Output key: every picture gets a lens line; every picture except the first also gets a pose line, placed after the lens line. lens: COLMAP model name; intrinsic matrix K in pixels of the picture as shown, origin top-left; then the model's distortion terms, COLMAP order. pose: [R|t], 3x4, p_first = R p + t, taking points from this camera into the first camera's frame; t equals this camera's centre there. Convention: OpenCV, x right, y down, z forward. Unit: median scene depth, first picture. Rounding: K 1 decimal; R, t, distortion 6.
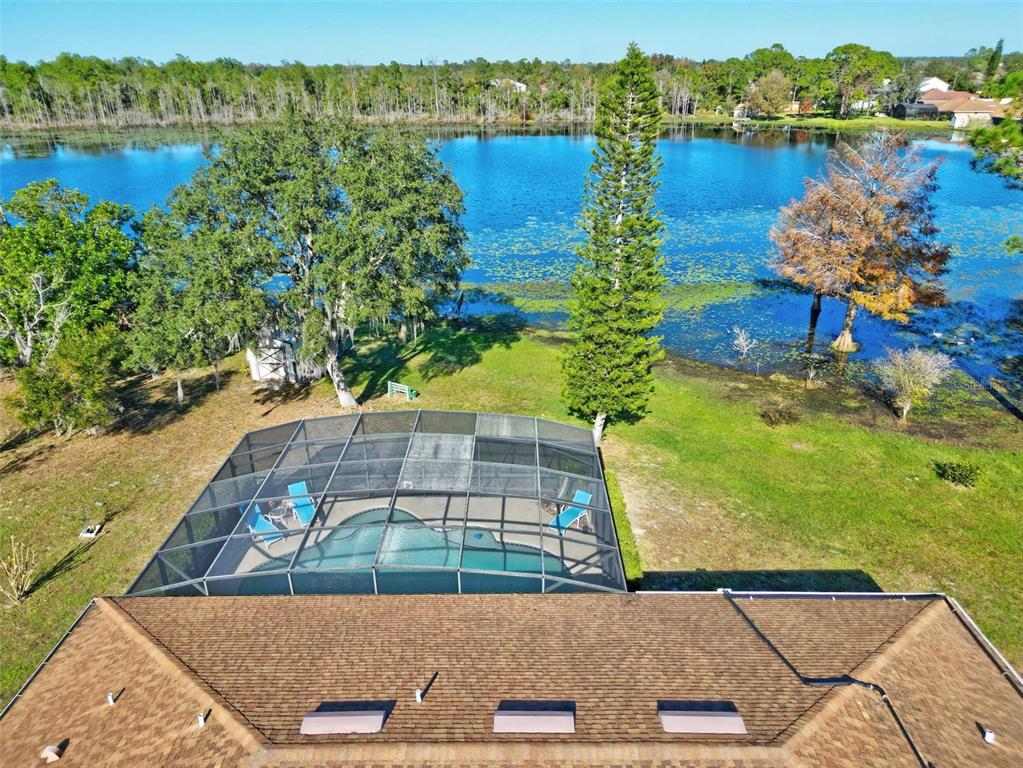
lens RADIAL K [[708.5, 0, 510.6], [0, 708.5, 391.3], [0, 0, 1]] dist [0.078933, -0.090258]
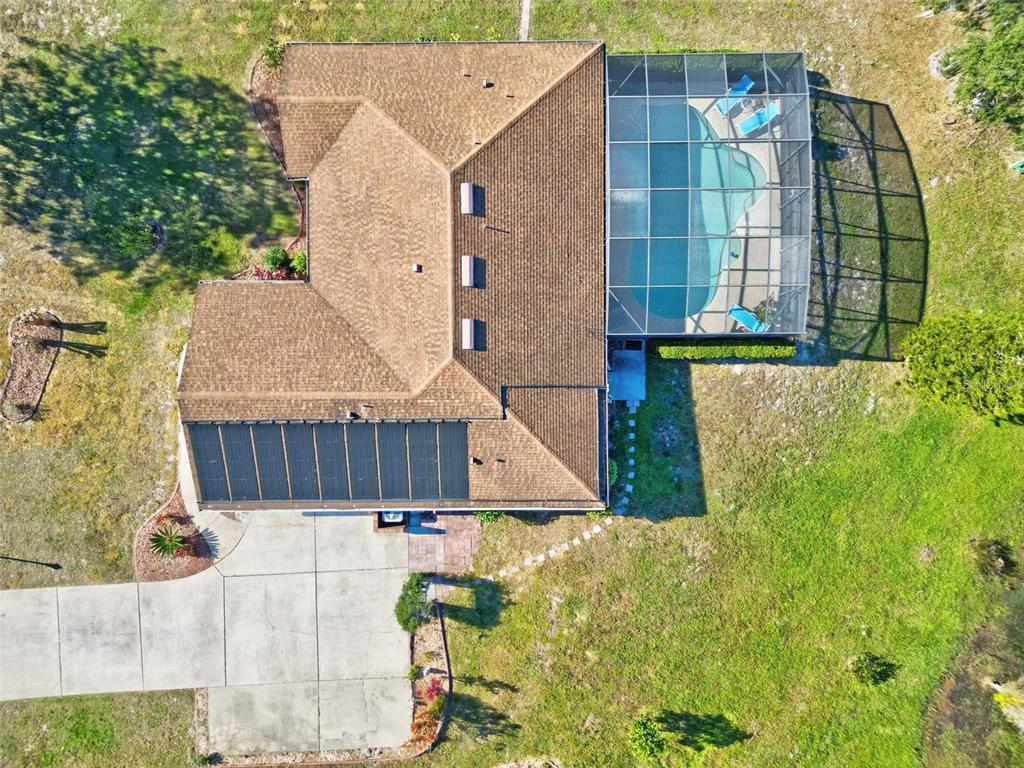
lens RADIAL K [[713.1, 0, 508.8], [0, 713.1, 391.0], [0, 0, 1]] dist [0.085034, -0.090036]
pose [[0.014915, 0.999876, -0.004982, 0.432867], [-0.392160, 0.010433, 0.919838, -1.784687], [0.919776, -0.011766, 0.392267, 0.083652]]
